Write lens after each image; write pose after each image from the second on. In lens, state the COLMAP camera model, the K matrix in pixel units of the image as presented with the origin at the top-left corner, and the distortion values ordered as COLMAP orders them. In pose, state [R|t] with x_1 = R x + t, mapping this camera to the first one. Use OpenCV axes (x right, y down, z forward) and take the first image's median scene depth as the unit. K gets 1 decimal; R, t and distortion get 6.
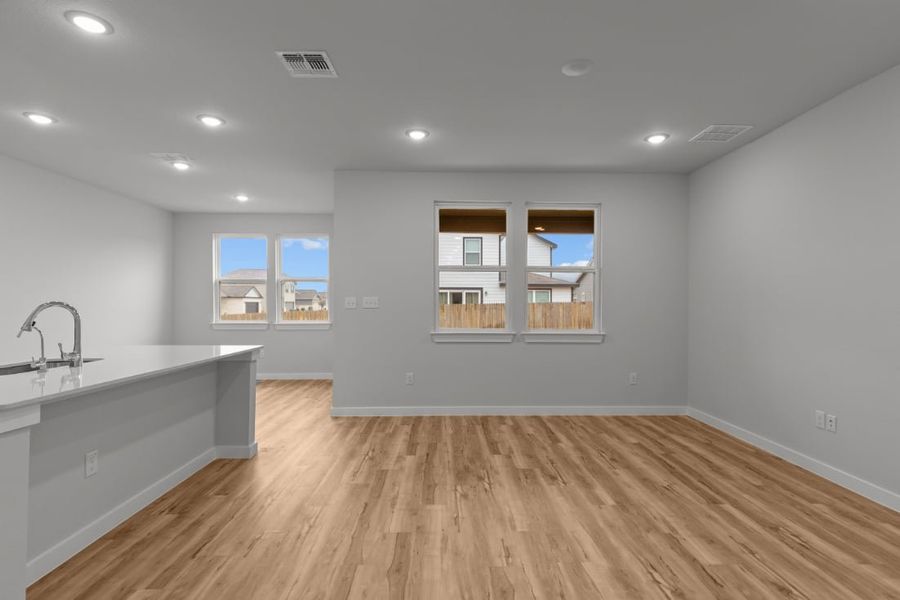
lens RADIAL K [[439.3, 0, 449.4], [0, 439.3, 309.1], [0, 0, 1]] dist [0.001447, 0.000008]
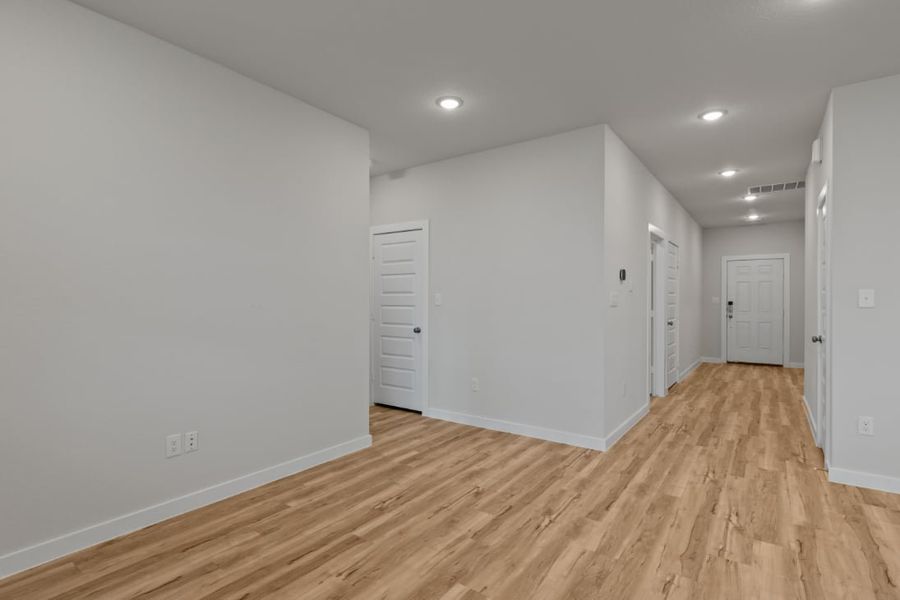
lens RADIAL K [[437.2, 0, 452.6], [0, 437.2, 302.2], [0, 0, 1]] dist [-0.006500, 0.000719]
pose [[-0.803081, -0.003952, 0.595856, -0.027375], [0.005888, 0.999877, 0.014567, -0.016506], [-0.595840, 0.015207, -0.802959, 1.379386]]
